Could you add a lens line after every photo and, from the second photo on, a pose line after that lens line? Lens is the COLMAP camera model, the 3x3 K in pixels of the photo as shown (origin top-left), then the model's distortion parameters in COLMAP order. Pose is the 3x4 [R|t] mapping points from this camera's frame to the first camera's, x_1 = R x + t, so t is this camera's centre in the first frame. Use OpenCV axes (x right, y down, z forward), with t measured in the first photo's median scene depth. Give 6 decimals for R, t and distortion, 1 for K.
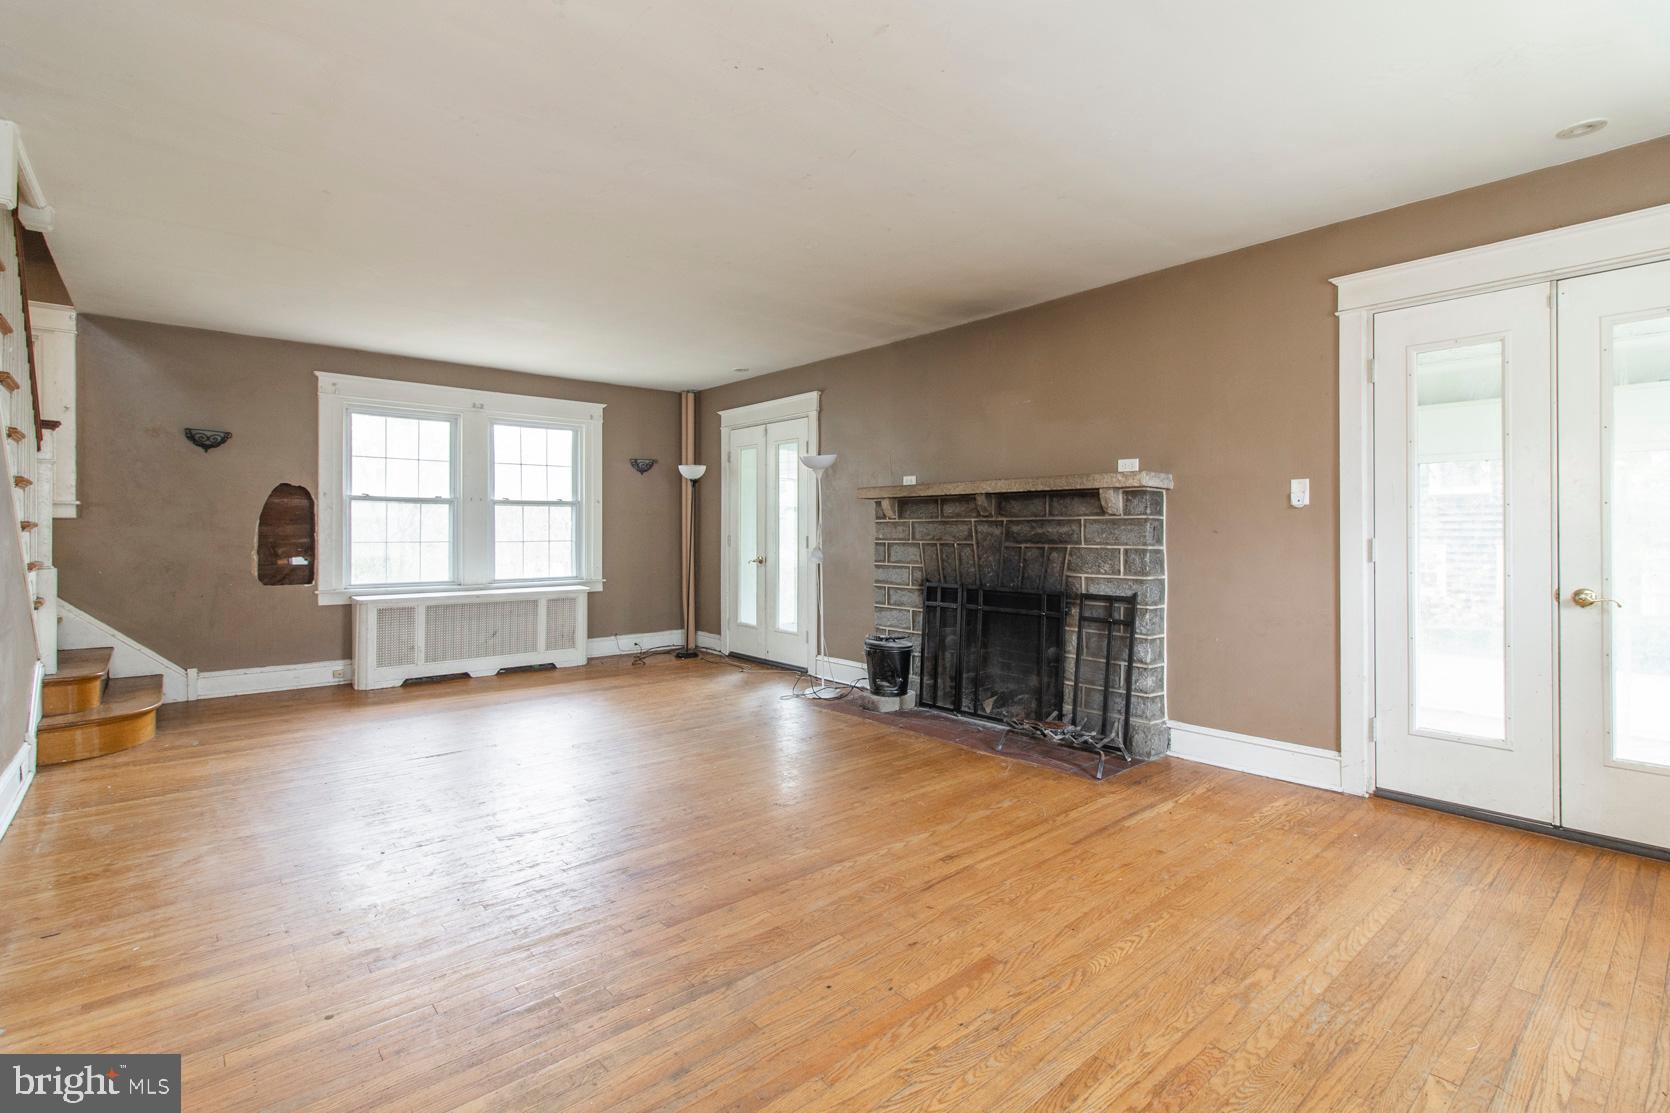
lens RADIAL K [[772.0, 0, 838.2], [0, 772.0, 531.1], [0, 0, 1]] dist [0.006541, 0.000414]
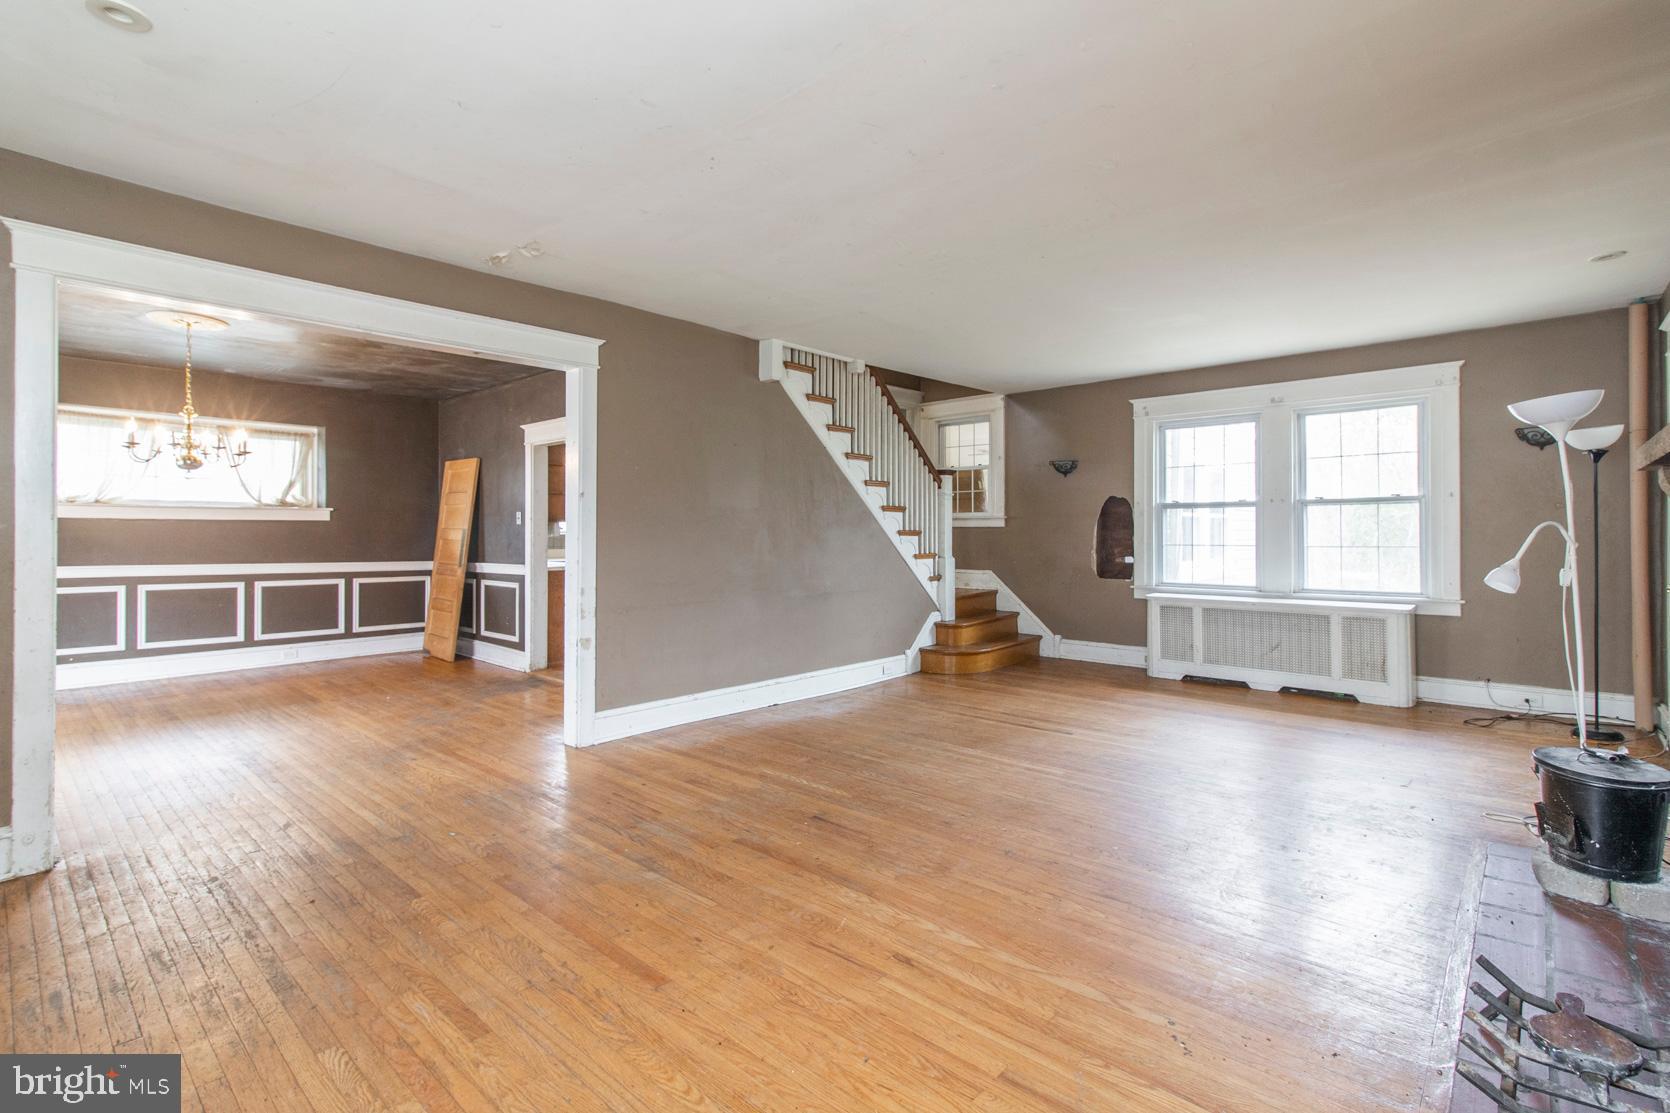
lens RADIAL K [[772.0, 0, 838.2], [0, 772.0, 531.1], [0, 0, 1]] dist [0.006541, 0.000414]
pose [[0.120487, -0.004935, -0.992703, 0.432899], [0.002511, 0.999986, -0.004667, -0.001596], [0.992712, -0.001930, 0.120498, 0.401846]]
